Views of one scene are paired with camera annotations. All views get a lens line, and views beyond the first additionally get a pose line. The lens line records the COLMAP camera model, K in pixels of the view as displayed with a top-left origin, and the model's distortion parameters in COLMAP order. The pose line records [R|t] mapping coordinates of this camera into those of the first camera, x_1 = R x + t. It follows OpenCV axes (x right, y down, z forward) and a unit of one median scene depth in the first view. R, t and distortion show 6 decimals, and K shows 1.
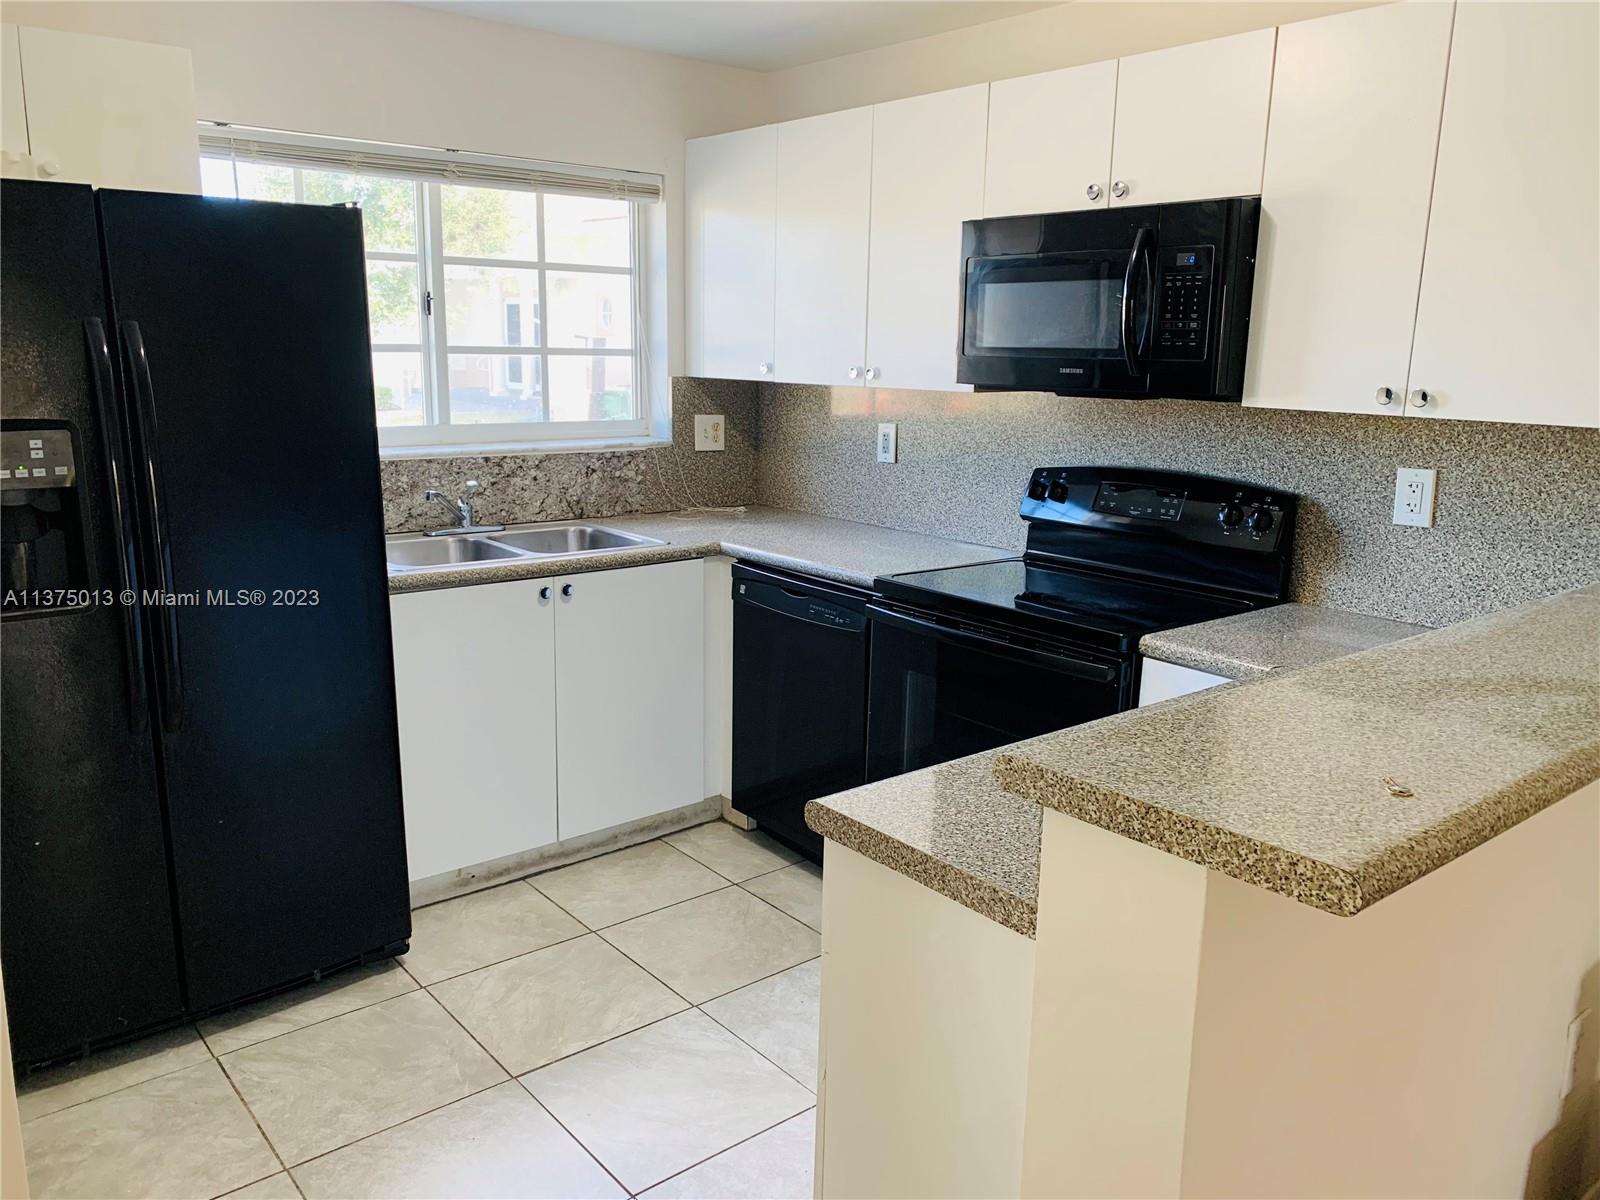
lens RADIAL K [[1206.6, 0, 800.0], [0, 1206.6, 600.0], [0, 0, 1]] dist [0.122869, -0.286982]
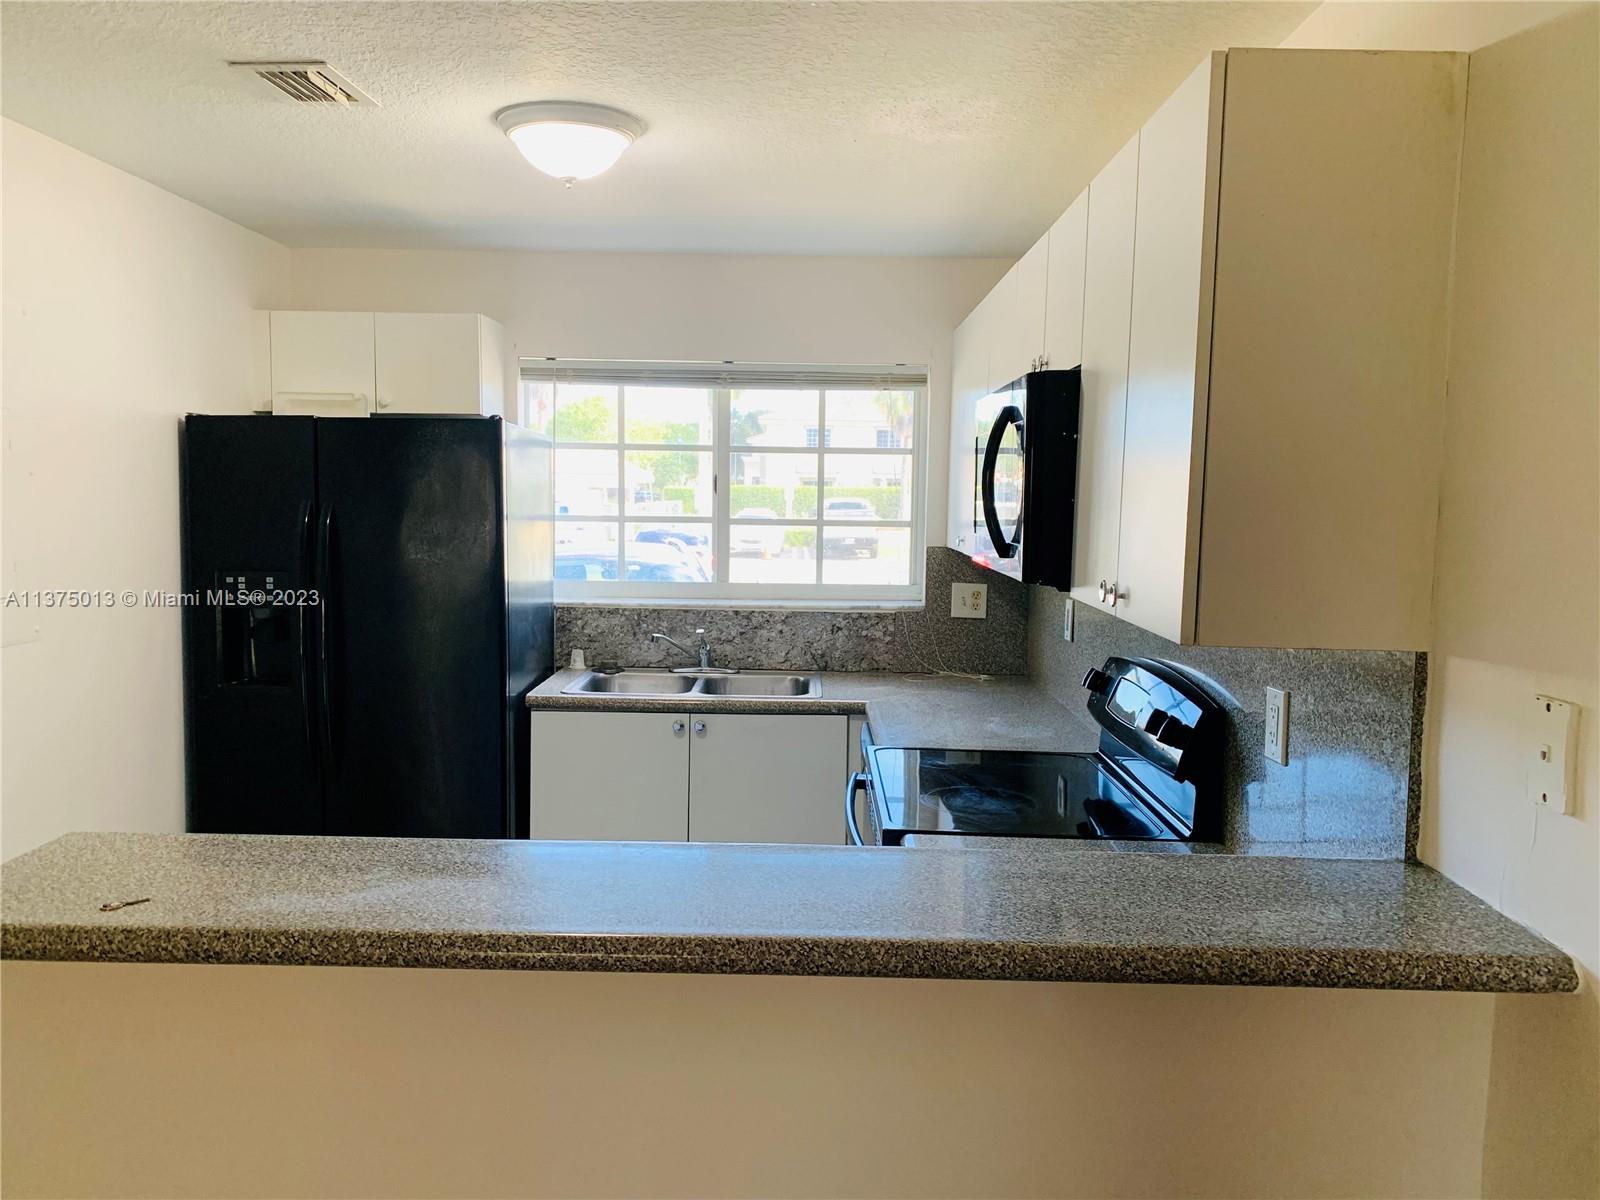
lens RADIAL K [[1206.6, 0, 800.0], [0, 1206.6, 600.0], [0, 0, 1]] dist [0.122869, -0.286982]
pose [[0.759867, 0.051062, -0.648070, 0.527366], [-0.135095, 0.987550, -0.080589, -0.040157], [0.635886, 0.148788, 0.757305, 0.144714]]
